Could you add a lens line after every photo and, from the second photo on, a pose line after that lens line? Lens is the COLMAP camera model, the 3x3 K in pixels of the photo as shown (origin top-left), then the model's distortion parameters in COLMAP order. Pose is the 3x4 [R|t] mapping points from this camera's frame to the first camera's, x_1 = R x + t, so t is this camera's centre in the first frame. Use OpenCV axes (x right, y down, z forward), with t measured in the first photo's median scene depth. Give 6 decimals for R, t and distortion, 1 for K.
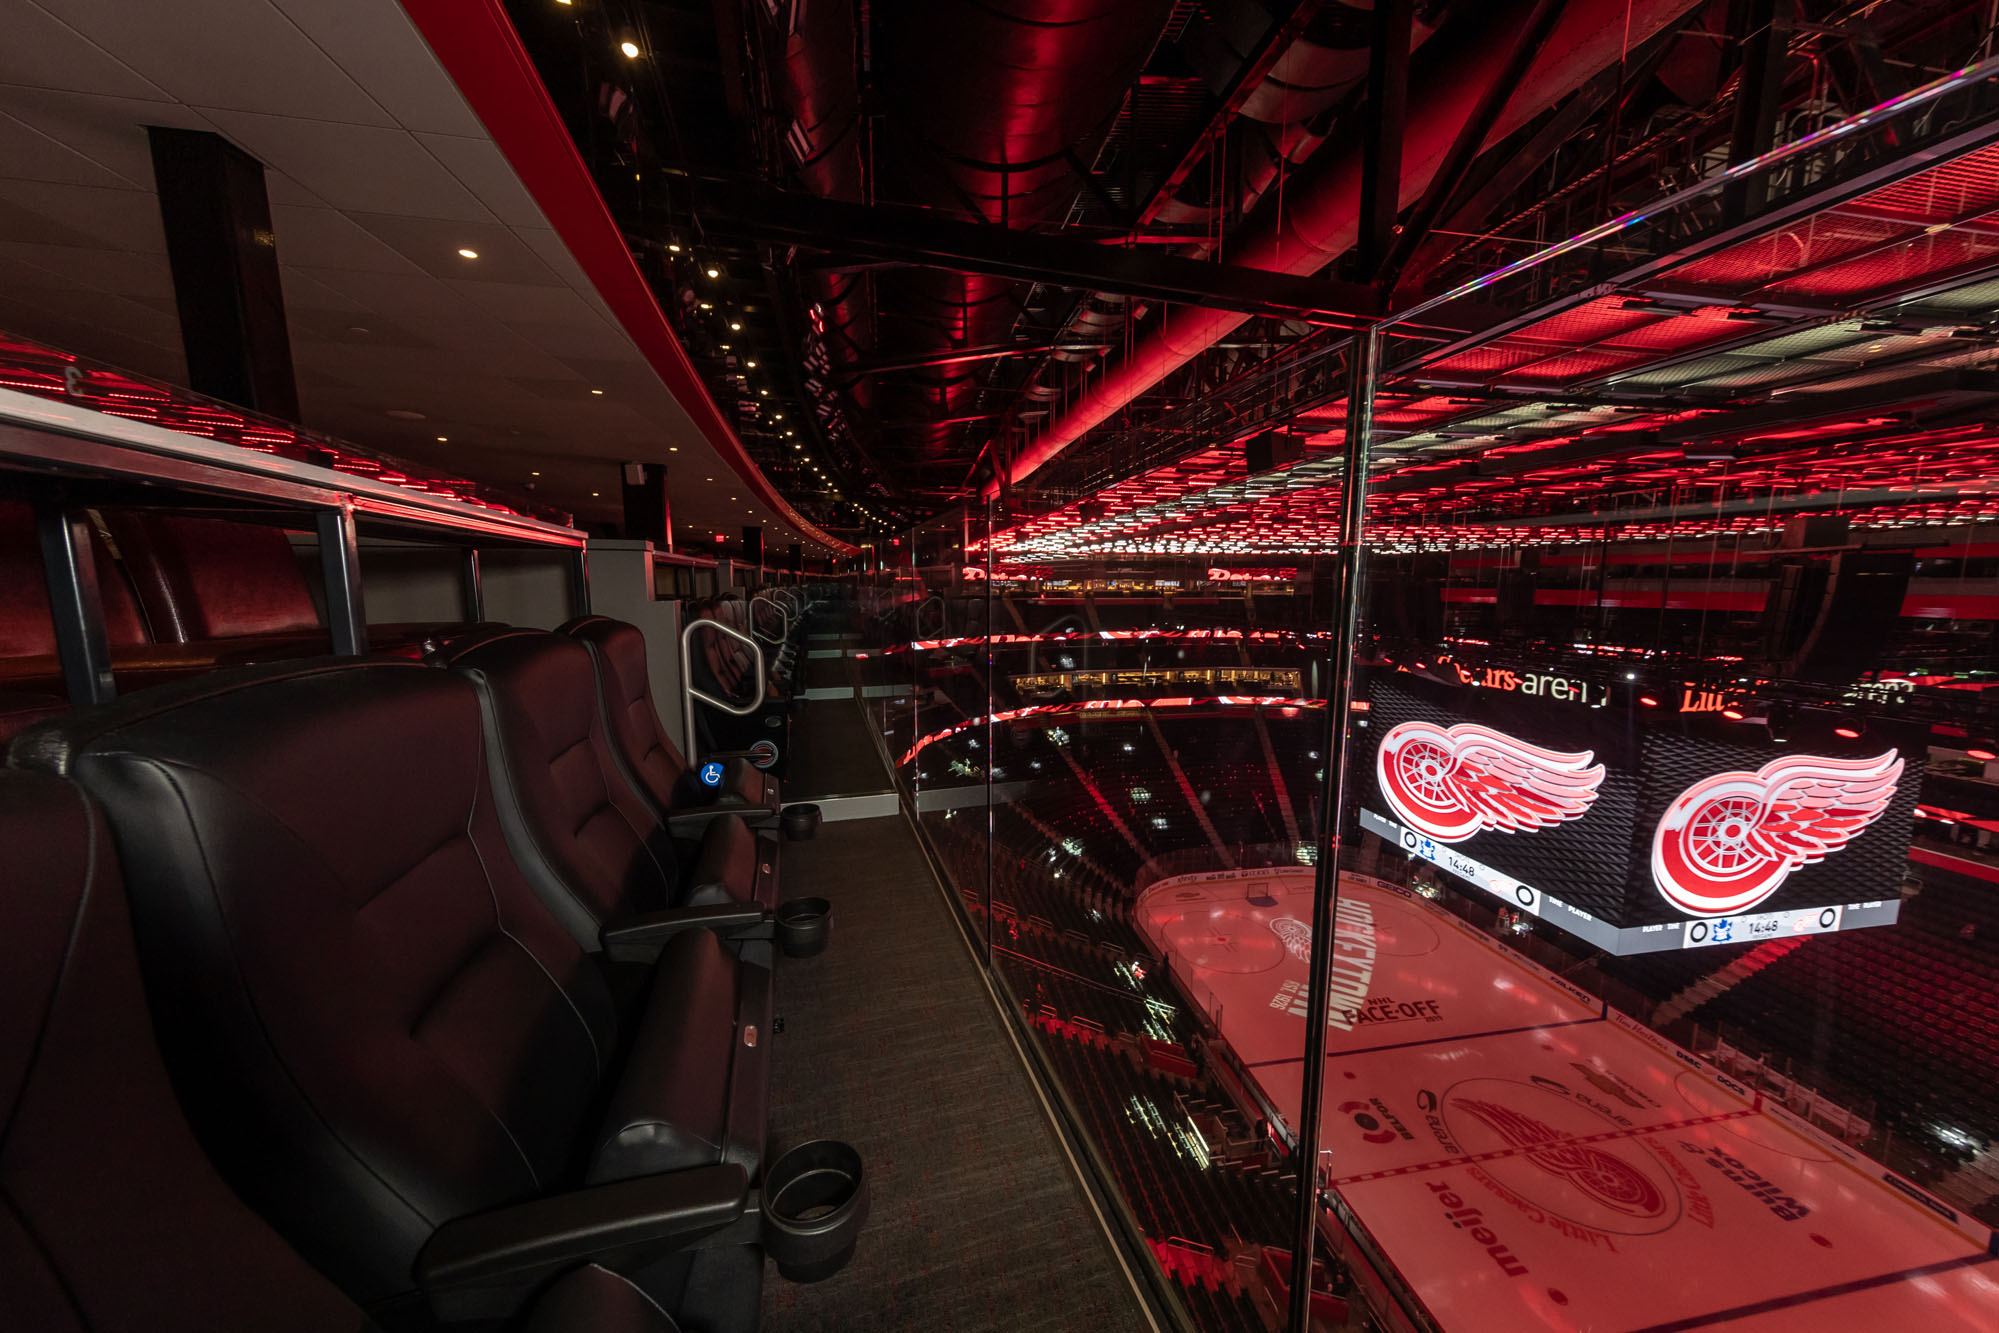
lens RADIAL K [[670.3, 0, 1007.9], [0, 670.3, 670.2], [0, 0, 1]] dist [0.006474, -0.000035]
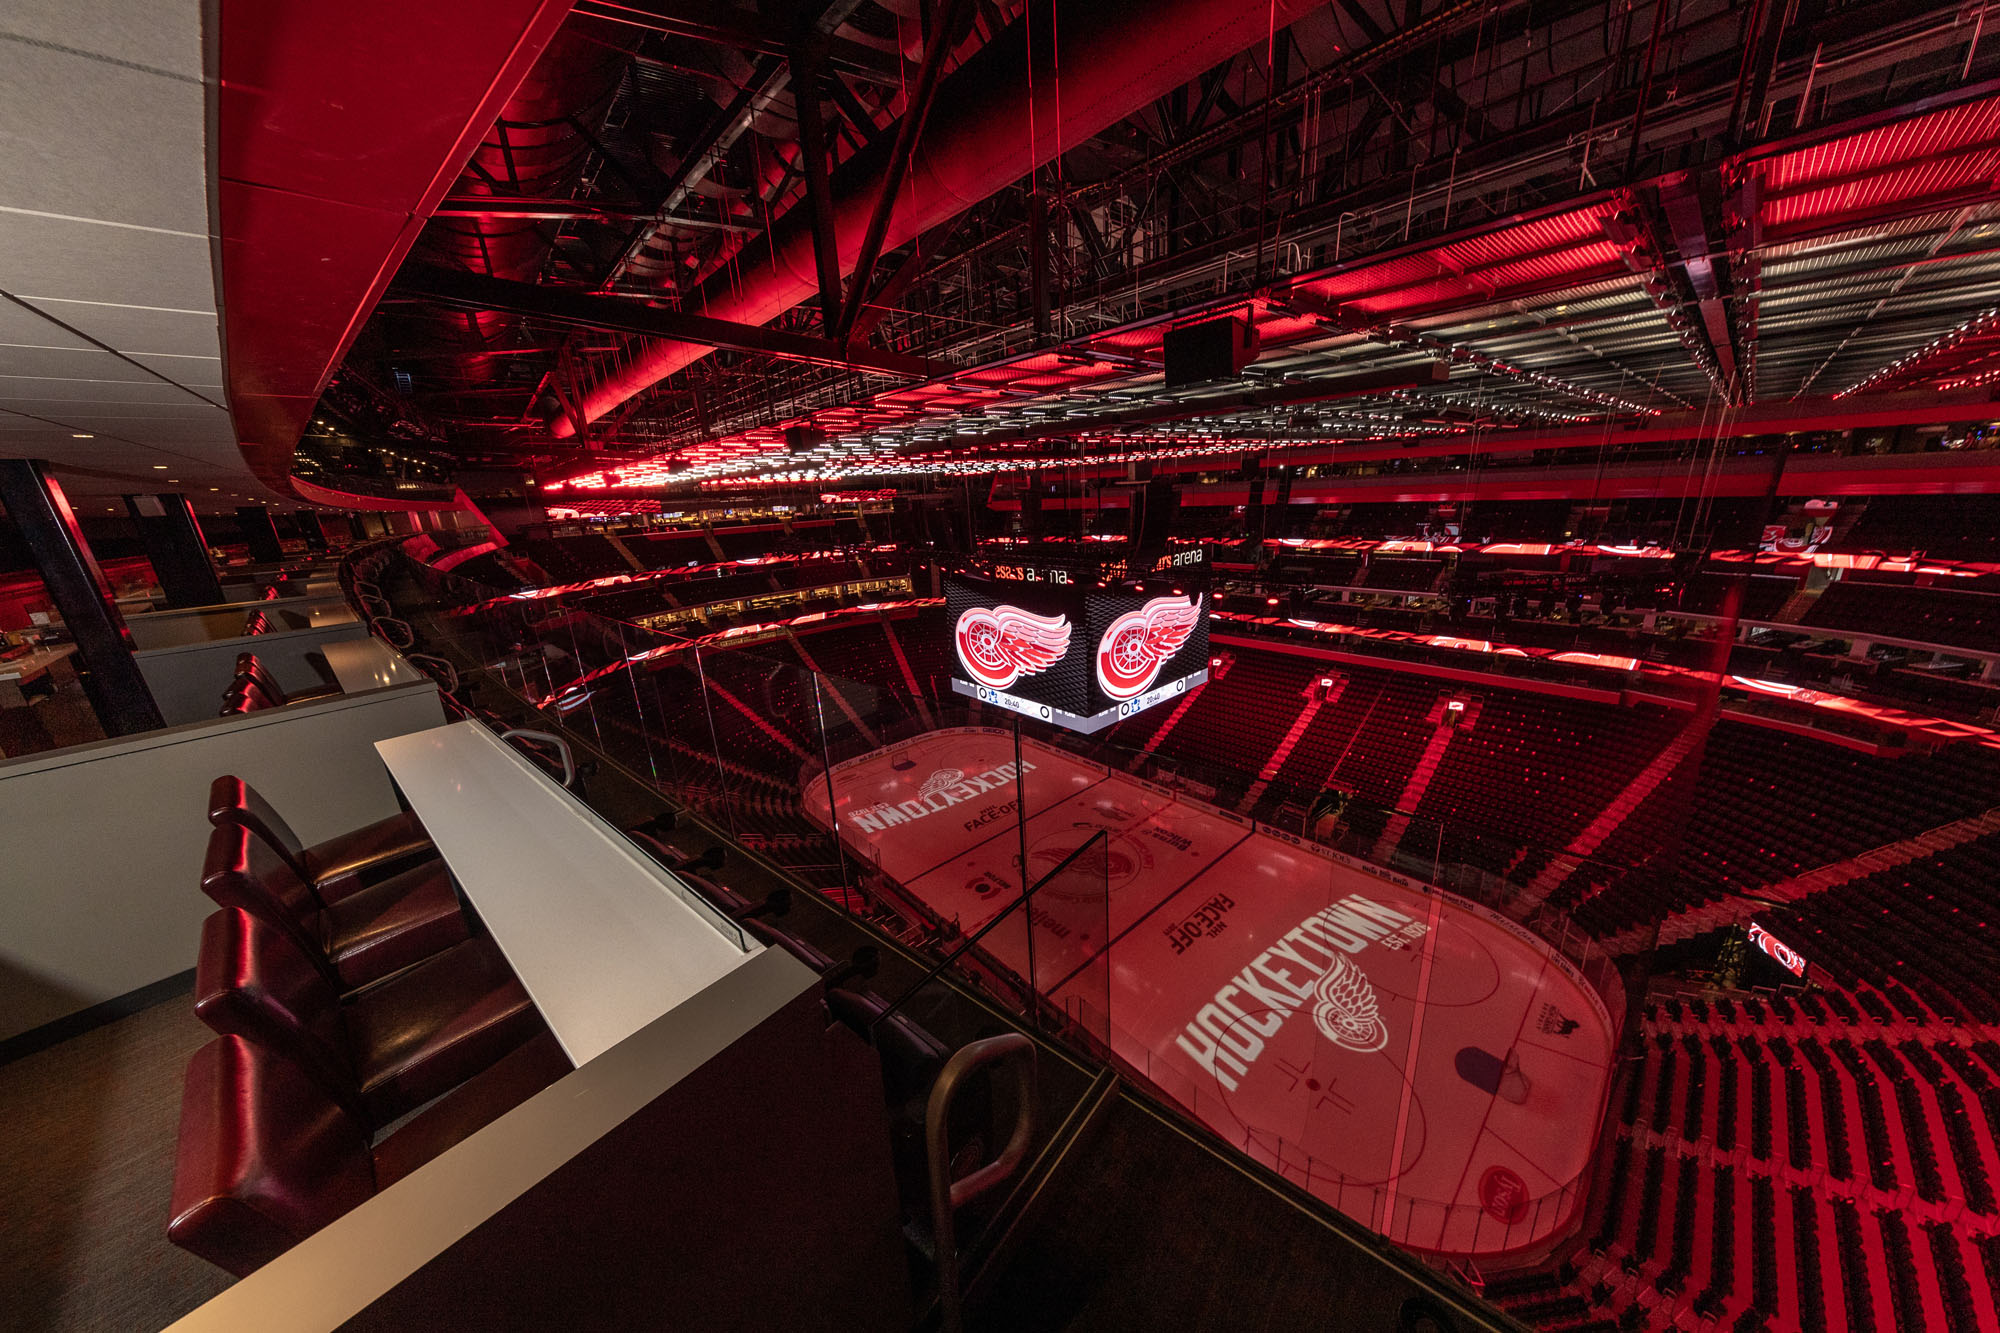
lens RADIAL K [[620.2, 0, 1007.4], [0, 620.2, 670.1], [0, 0, 1]] dist [0.007641, -0.000255]
pose [[0.850170, -0.192613, 0.490011, 0.014598], [0.123119, 0.977607, 0.170665, -0.011055], [-0.511910, -0.084765, 0.854847, -0.142943]]
